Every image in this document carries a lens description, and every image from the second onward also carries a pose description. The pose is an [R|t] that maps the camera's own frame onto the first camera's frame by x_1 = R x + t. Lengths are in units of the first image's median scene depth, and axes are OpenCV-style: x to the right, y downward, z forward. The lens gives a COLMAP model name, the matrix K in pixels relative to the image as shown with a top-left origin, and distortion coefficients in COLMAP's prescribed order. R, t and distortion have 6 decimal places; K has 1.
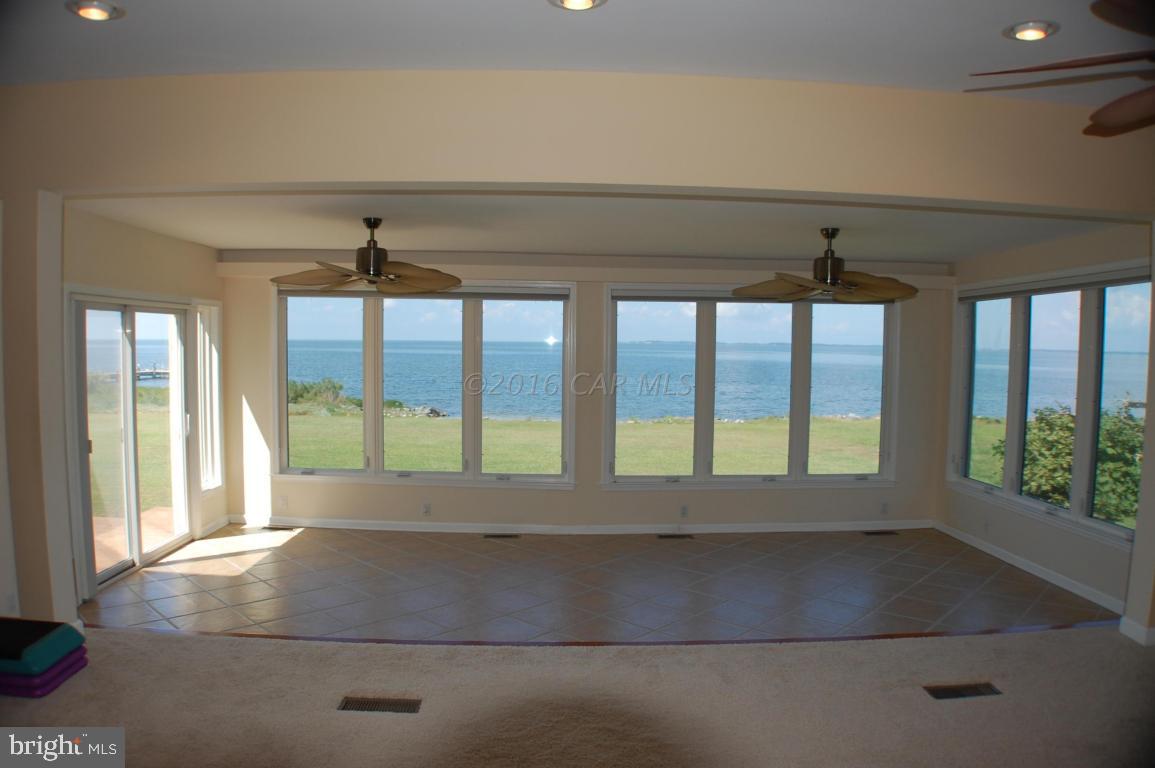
lens RADIAL K [[794.4, 0, 577.5], [0, 794.4, 384.0], [0, 0, 1]] dist [-0.155653, 0.008087]
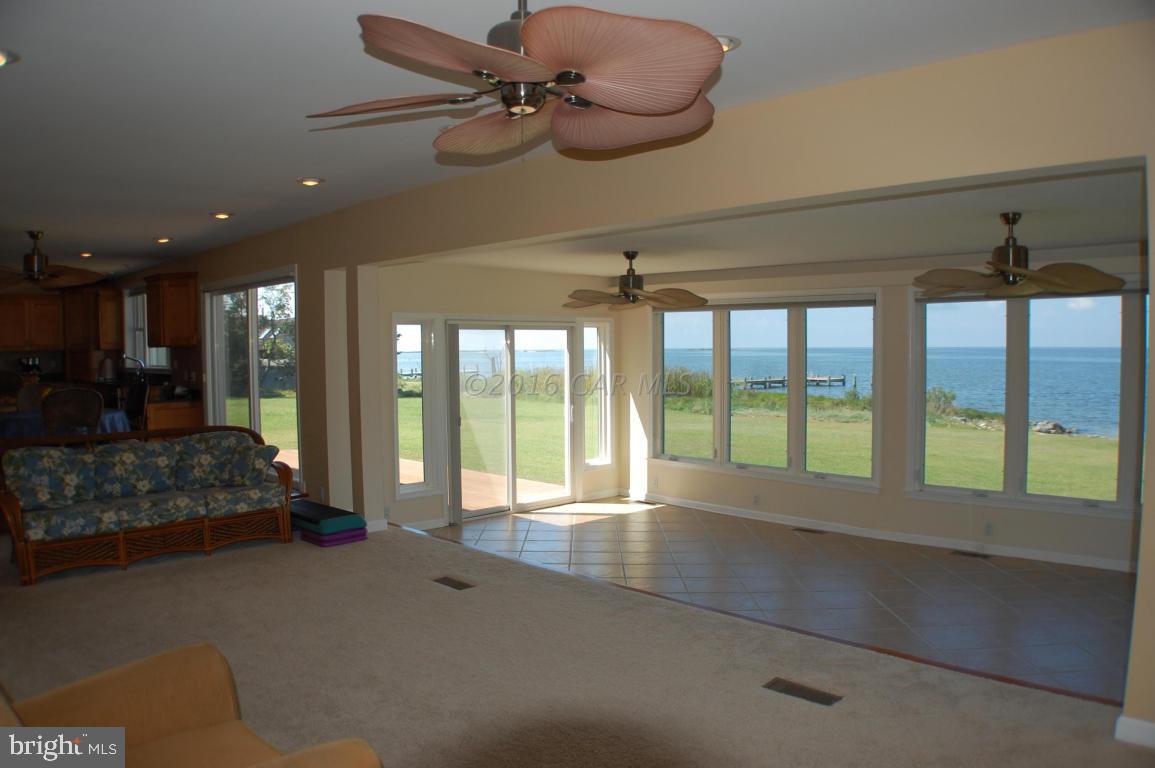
lens RADIAL K [[825.6, 0, 577.5], [0, 825.6, 384.0], [0, 0, 1]] dist [-0.174876, 0.043275]
pose [[0.682259, 0.012245, -0.731008, 0.480252], [-0.021574, 0.999762, -0.003388, 0.006140], [0.730793, 0.018082, 0.682360, 0.026338]]
